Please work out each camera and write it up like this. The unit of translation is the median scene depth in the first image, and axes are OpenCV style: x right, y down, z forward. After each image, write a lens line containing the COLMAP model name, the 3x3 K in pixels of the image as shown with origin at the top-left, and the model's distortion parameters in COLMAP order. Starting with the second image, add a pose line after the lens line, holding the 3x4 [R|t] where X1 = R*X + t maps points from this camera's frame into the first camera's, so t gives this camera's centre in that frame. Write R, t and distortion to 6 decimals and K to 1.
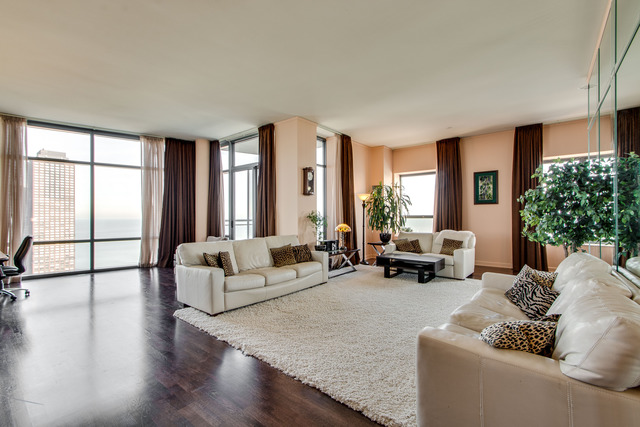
lens RADIAL K [[283.0, 0, 319.5], [0, 283.0, 213.9], [0, 0, 1]] dist [0.010721, -0.001107]
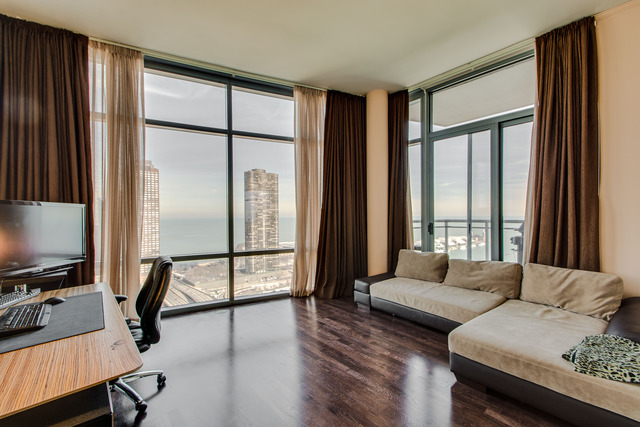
lens RADIAL K [[283.0, 0, 328.4], [0, 283.0, 215.9], [0, 0, 1]] dist [0.010721, -0.001107]
pose [[0.984306, -0.008868, -0.176246, -0.444118], [0.010148, 0.999928, 0.006362, 0.004030], [0.176176, -0.008051, 0.984326, 0.393672]]
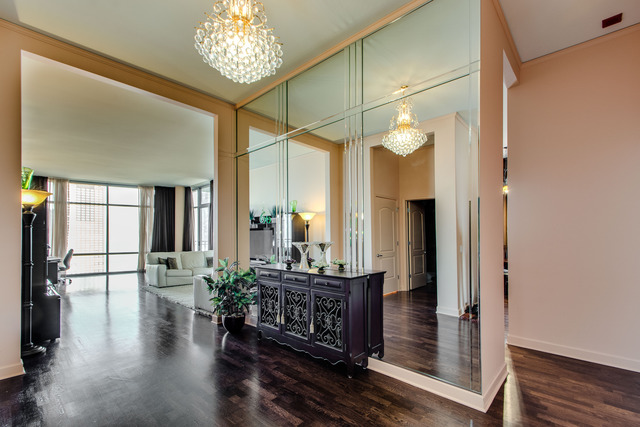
lens RADIAL K [[283.0, 0, 318.8], [0, 283.0, 236.4], [0, 0, 1]] dist [0.010721, -0.001107]
pose [[0.998089, 0.001338, -0.061772, 0.426771], [-0.001243, 0.999998, 0.001571, -0.004963], [0.061774, -0.001491, 0.998089, -0.456693]]
